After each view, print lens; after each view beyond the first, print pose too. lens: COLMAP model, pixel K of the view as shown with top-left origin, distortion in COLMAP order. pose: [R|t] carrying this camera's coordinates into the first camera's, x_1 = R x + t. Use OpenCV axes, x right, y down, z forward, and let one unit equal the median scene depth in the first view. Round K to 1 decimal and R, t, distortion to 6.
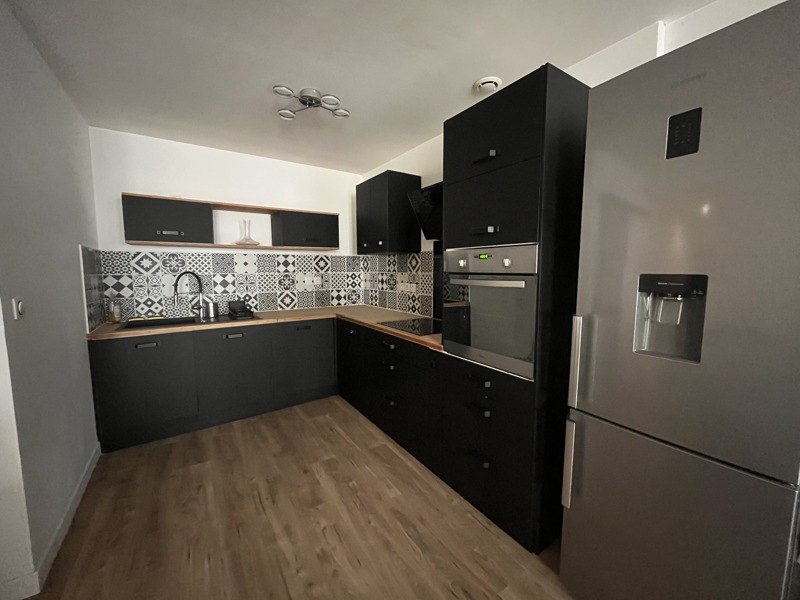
lens RADIAL K [[324.2, 0, 398.9], [0, 324.2, 300.7], [0, 0, 1]] dist [-0.000611, -0.000255]
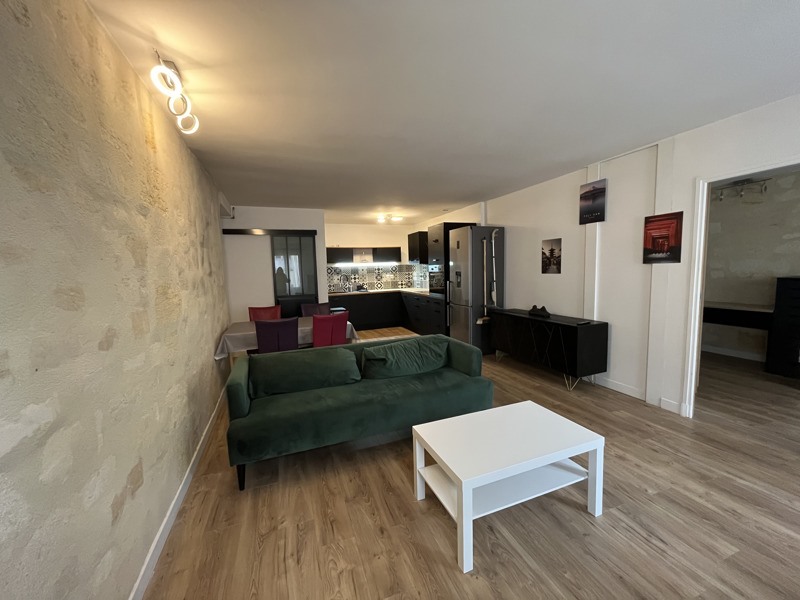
lens RADIAL K [[323.7, 0, 399.0], [0, 323.7, 301.2], [0, 0, 1]] dist [-0.001914, -0.000581]
pose [[0.973921, -0.006470, -0.226795, 0.368116], [0.007406, 0.999967, 0.003274, 0.123691], [0.226766, -0.004868, 0.973937, -1.423373]]
